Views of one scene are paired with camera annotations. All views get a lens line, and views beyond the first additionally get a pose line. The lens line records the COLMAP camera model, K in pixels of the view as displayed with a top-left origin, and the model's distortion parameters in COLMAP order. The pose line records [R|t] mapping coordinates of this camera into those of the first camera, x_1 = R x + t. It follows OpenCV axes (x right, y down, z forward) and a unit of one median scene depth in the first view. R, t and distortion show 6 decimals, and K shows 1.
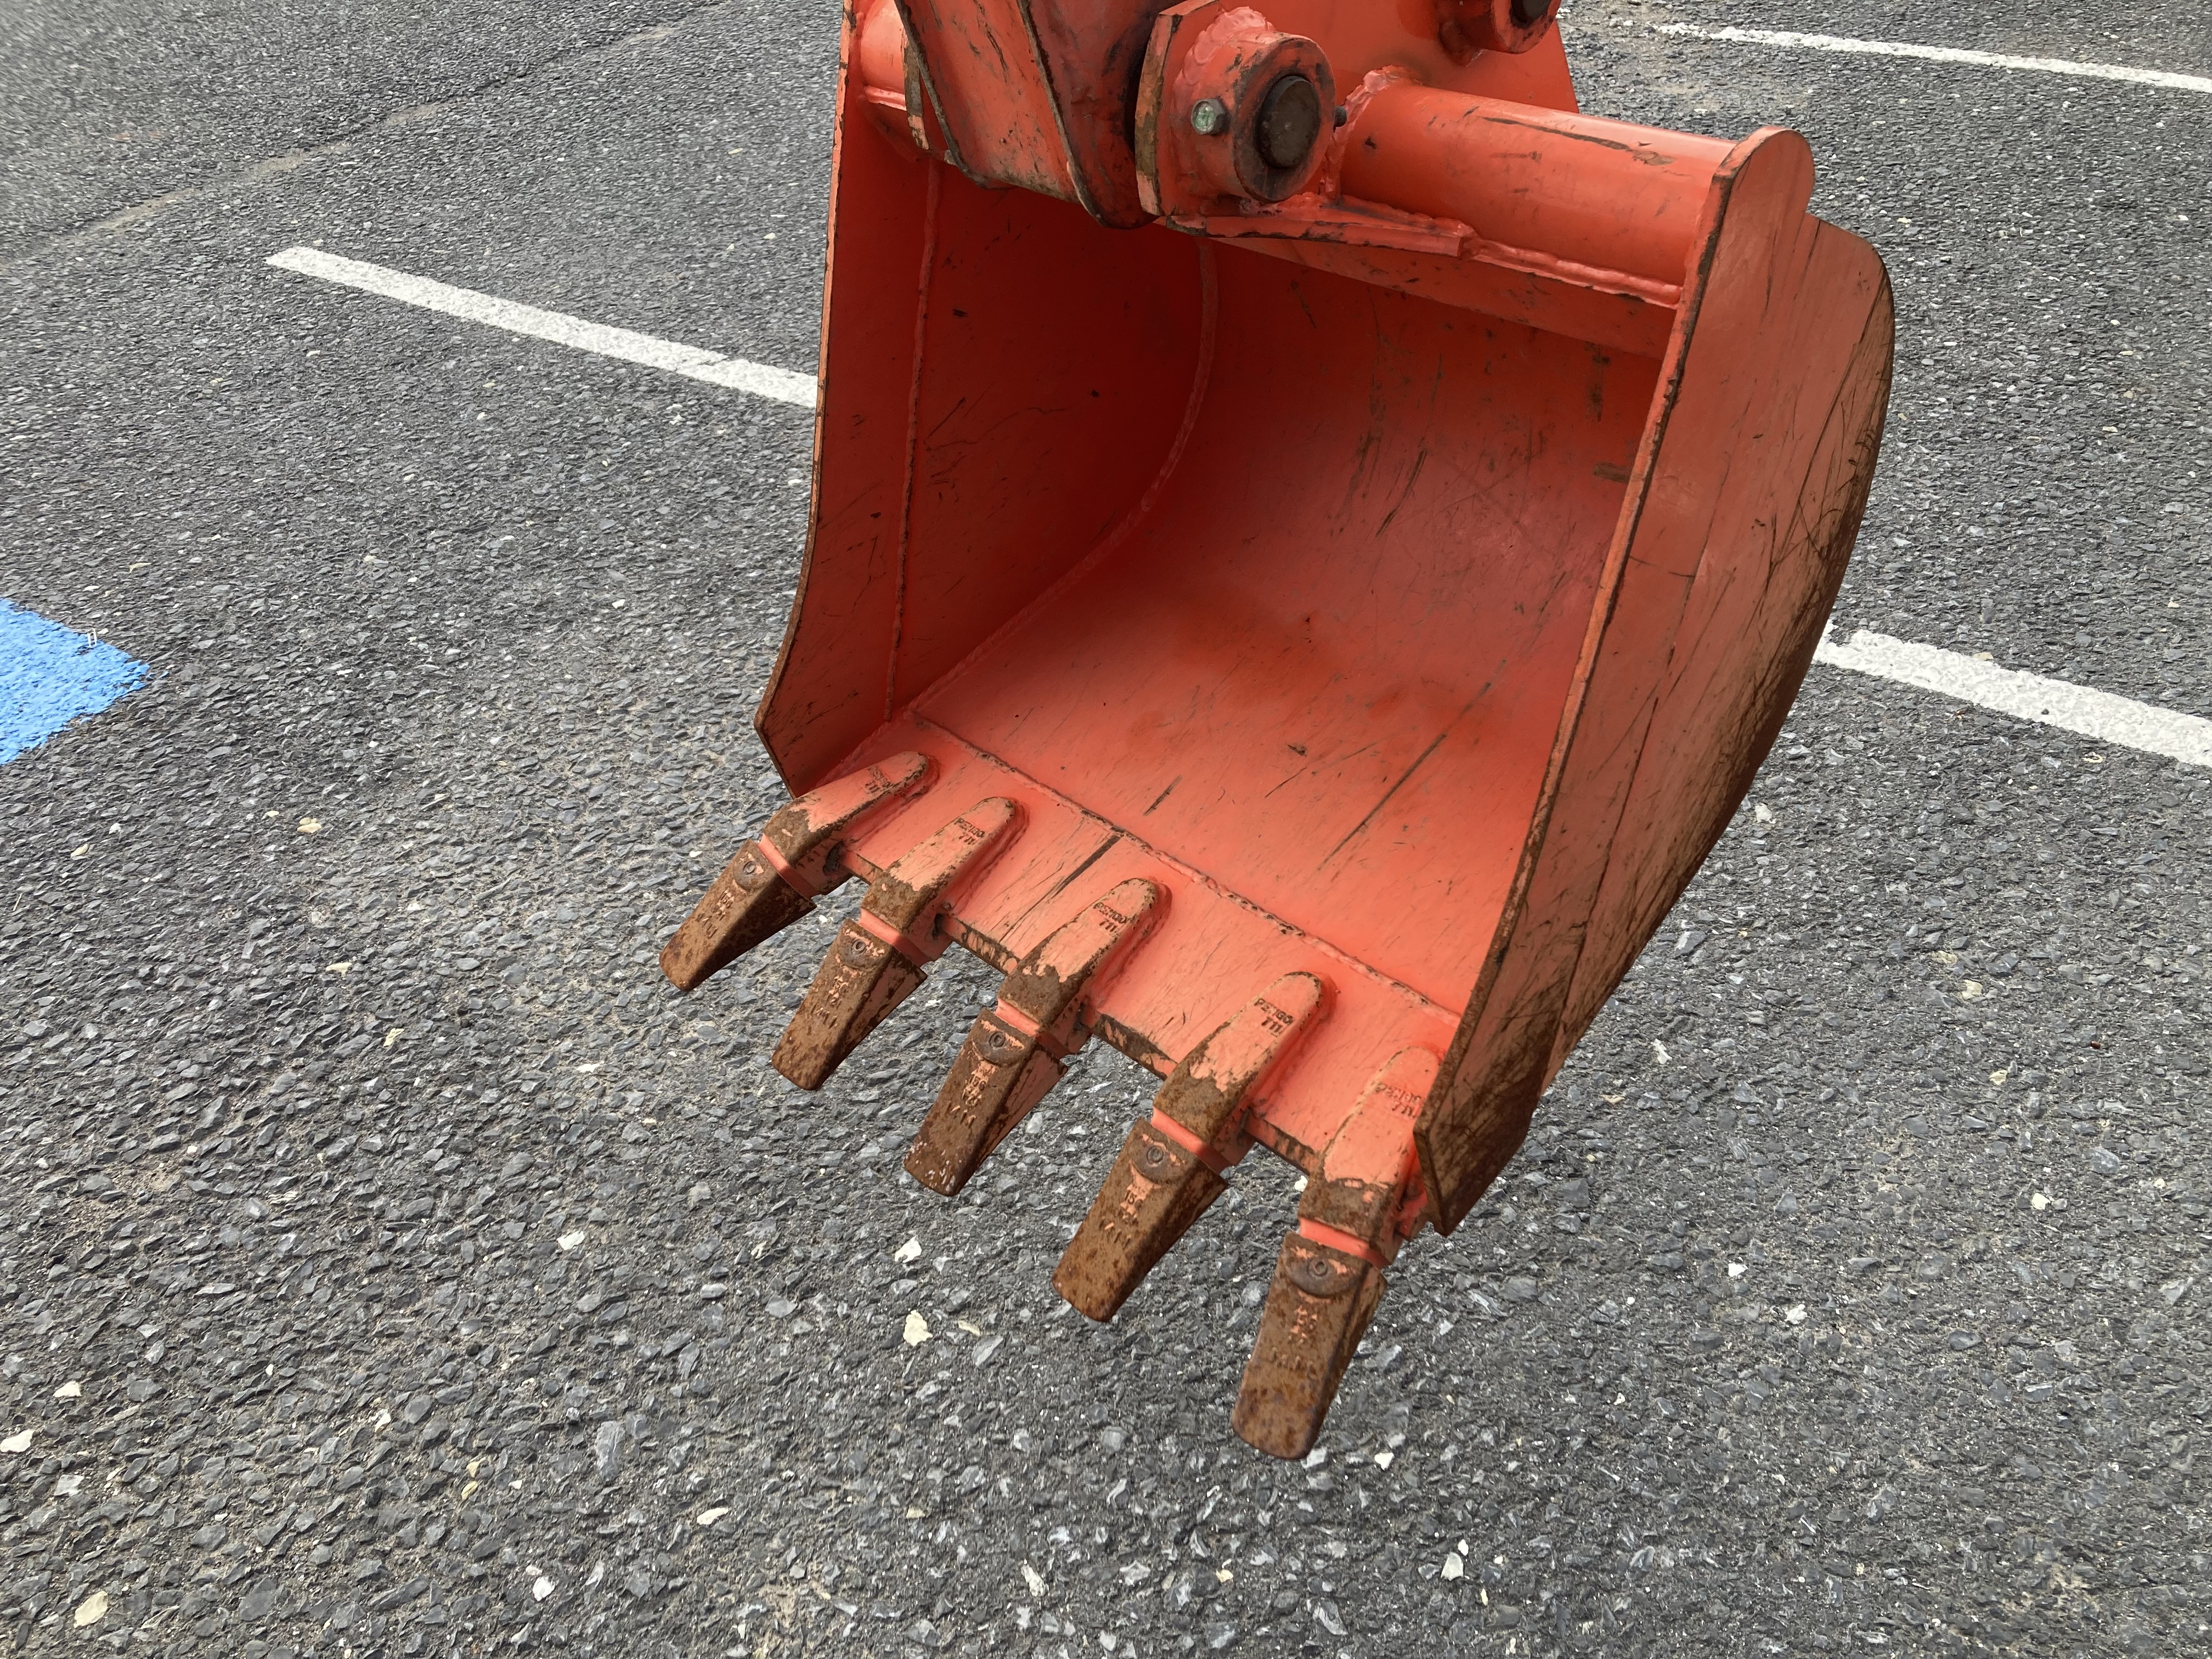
lens RADIAL K [[1782.4, 0, 1119.8], [0, 1782.4, 830.8], [0, 0, 1]] dist [0.047469, -0.056797]
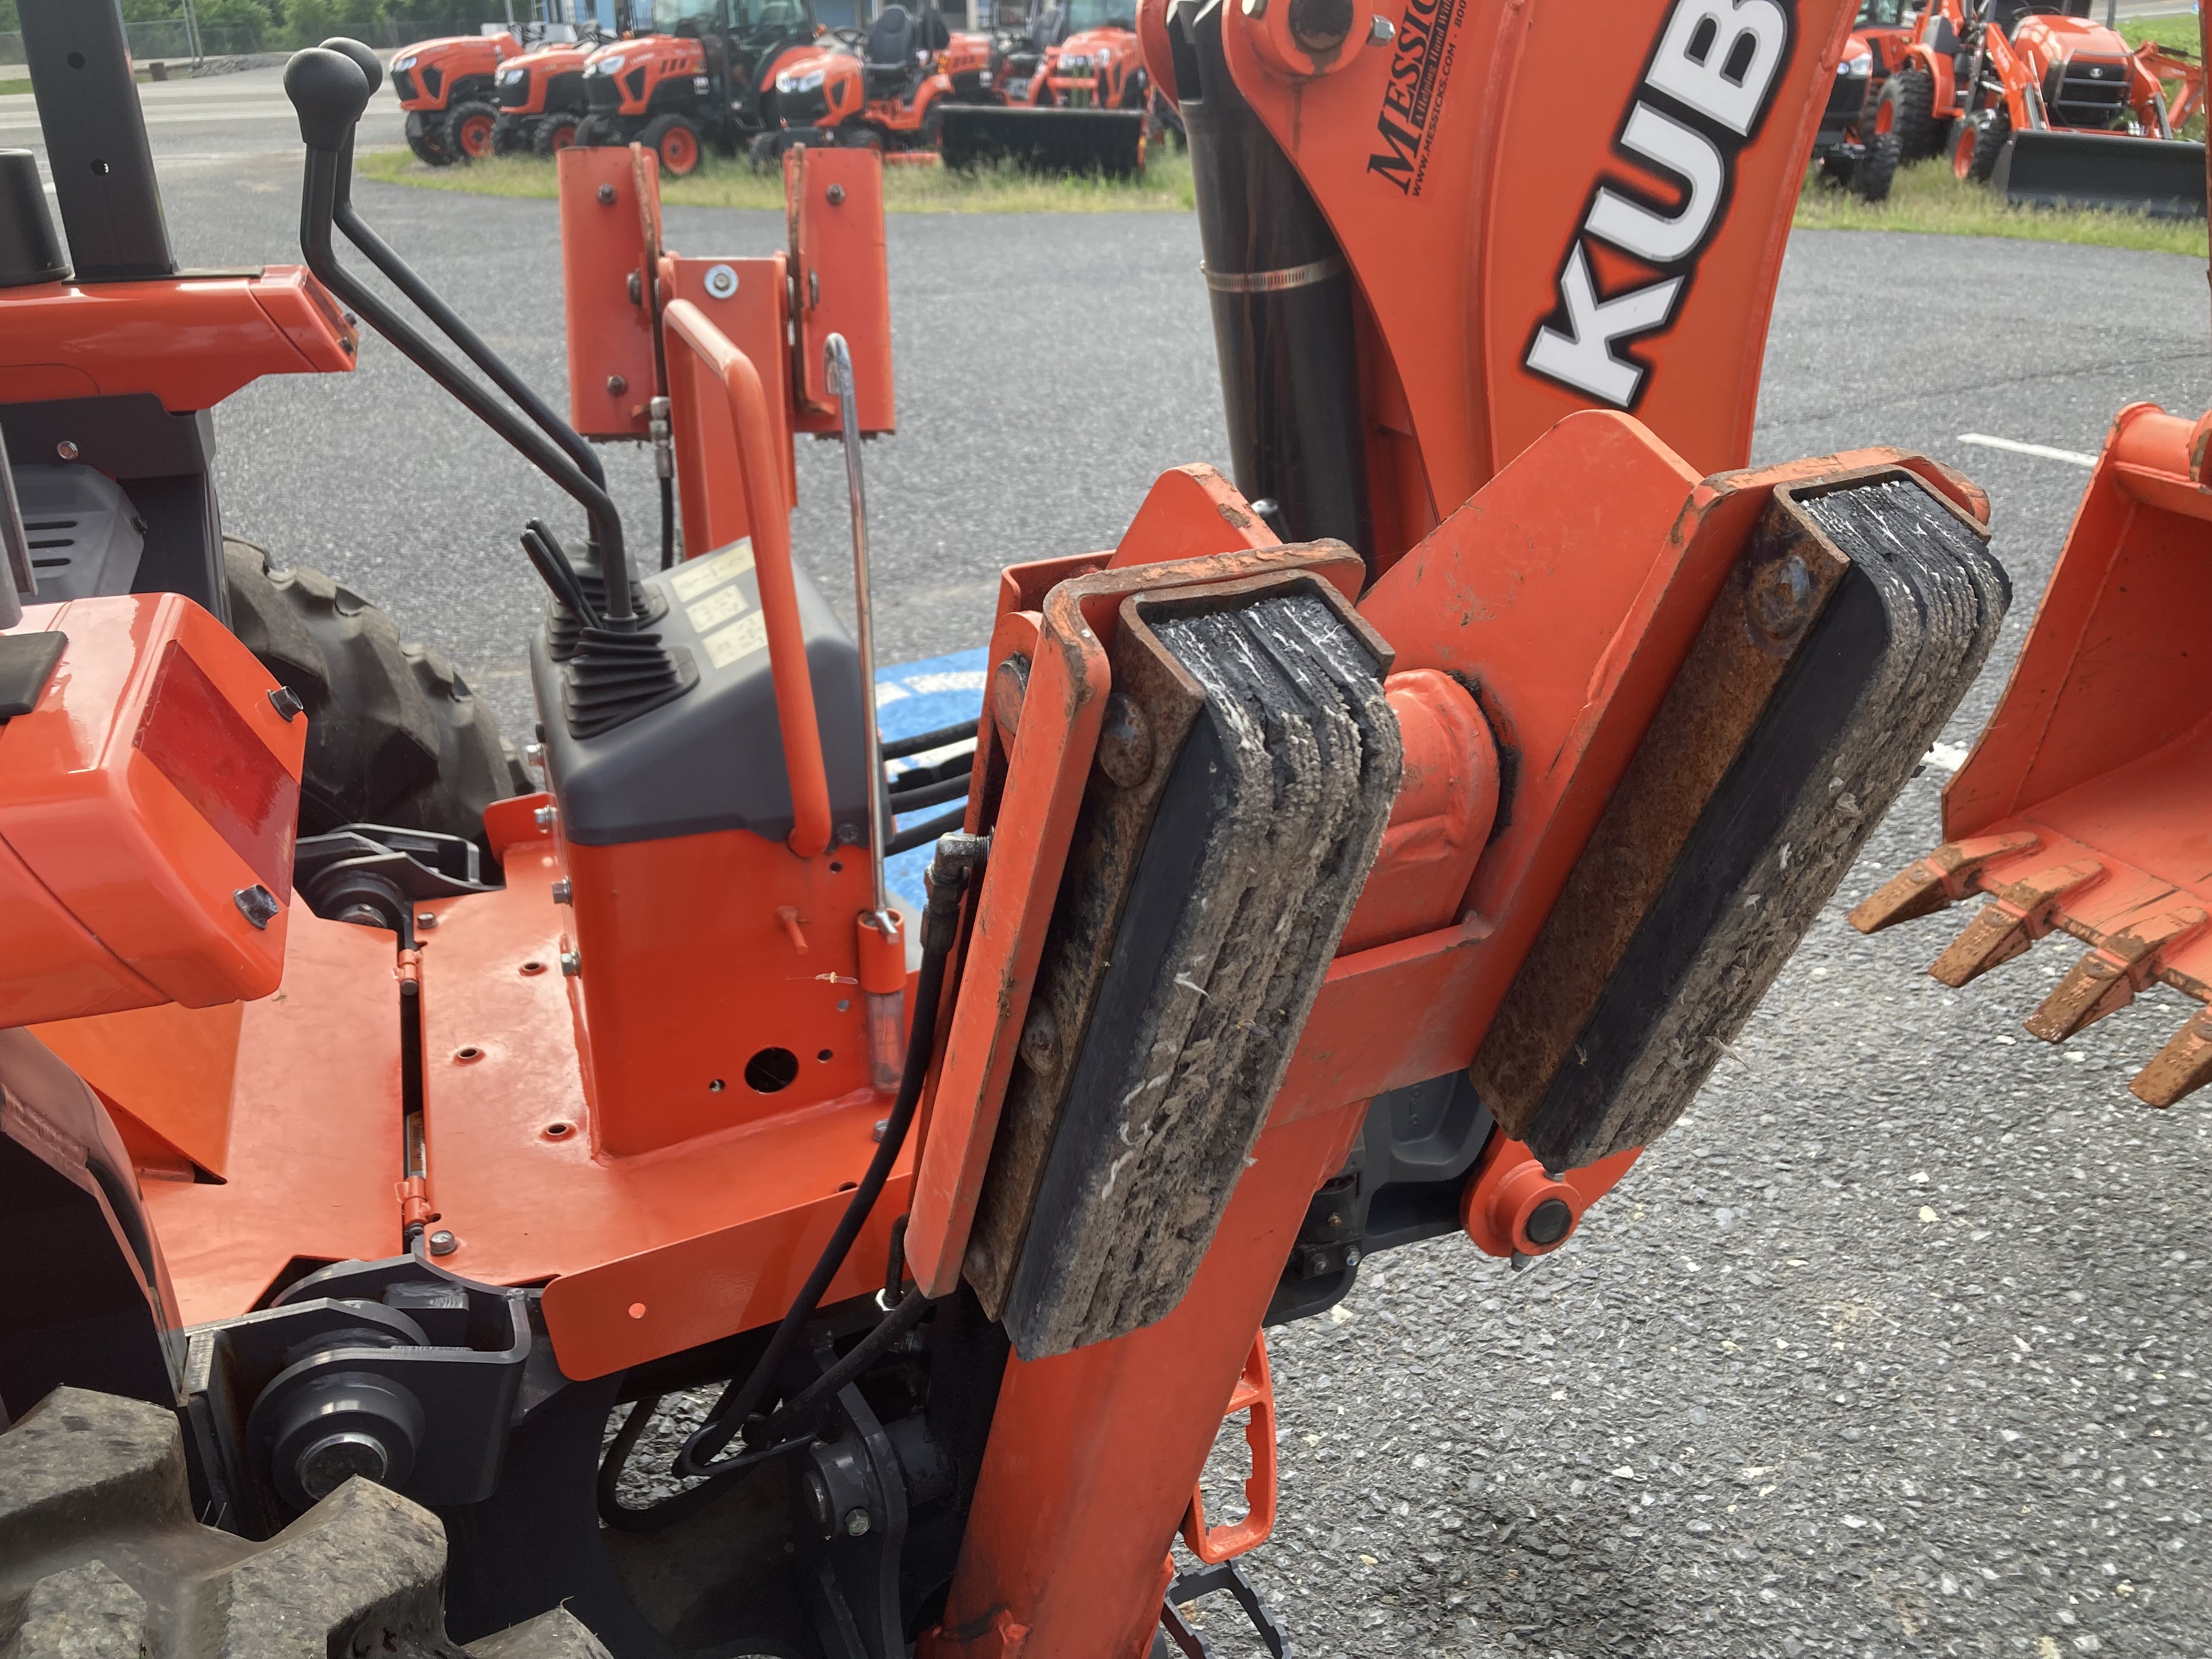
lens RADIAL K [[1782.4, 0, 1111.7], [0, 1782.4, 839.5], [0, 0, 1]] dist [0.047469, -0.056797]
pose [[0.909736, 0.189764, -0.369284, -0.269427], [-0.267065, 0.948471, -0.170525, 0.468441], [0.317896, 0.253756, 0.913537, -0.793912]]
